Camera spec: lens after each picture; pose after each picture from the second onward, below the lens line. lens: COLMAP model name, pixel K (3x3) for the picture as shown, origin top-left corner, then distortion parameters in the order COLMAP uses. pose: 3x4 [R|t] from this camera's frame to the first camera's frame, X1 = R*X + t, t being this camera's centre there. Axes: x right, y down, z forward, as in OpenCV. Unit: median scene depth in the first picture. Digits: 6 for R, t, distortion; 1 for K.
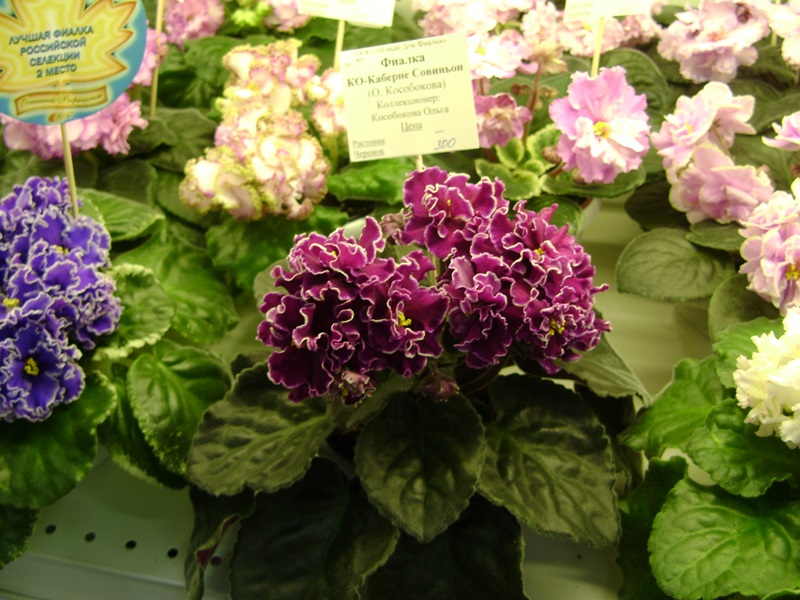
lens RADIAL K [[888.9, 0, 397.9], [0, 888.9, 296.7], [0, 0, 1]] dist [-0.237207, 0.231664]
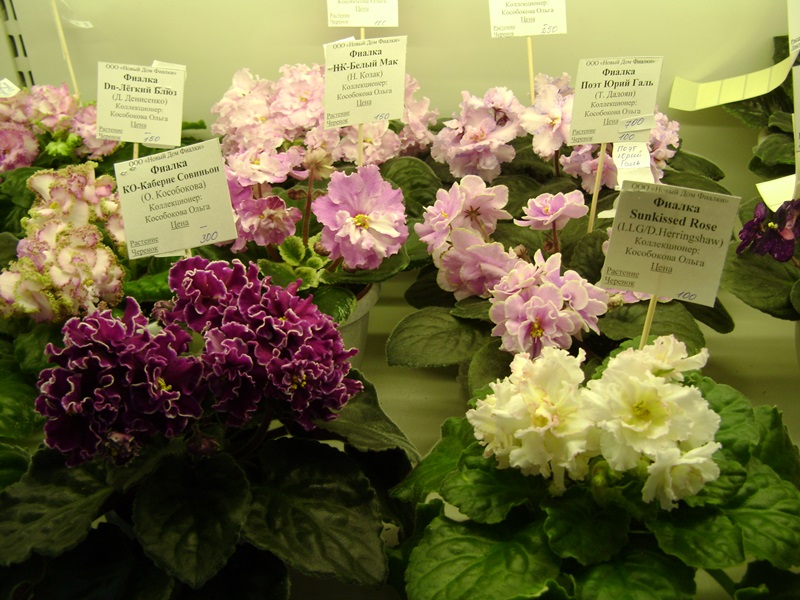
lens RADIAL K [[888.9, 0, 397.9], [0, 888.9, 296.7], [0, 0, 1]] dist [-0.237207, 0.231664]
pose [[0.988465, -0.061841, 0.138247, 0.132674], [0.083273, 0.984389, -0.155062, 0.096526], [-0.126500, 0.164786, 0.978184, -0.118810]]
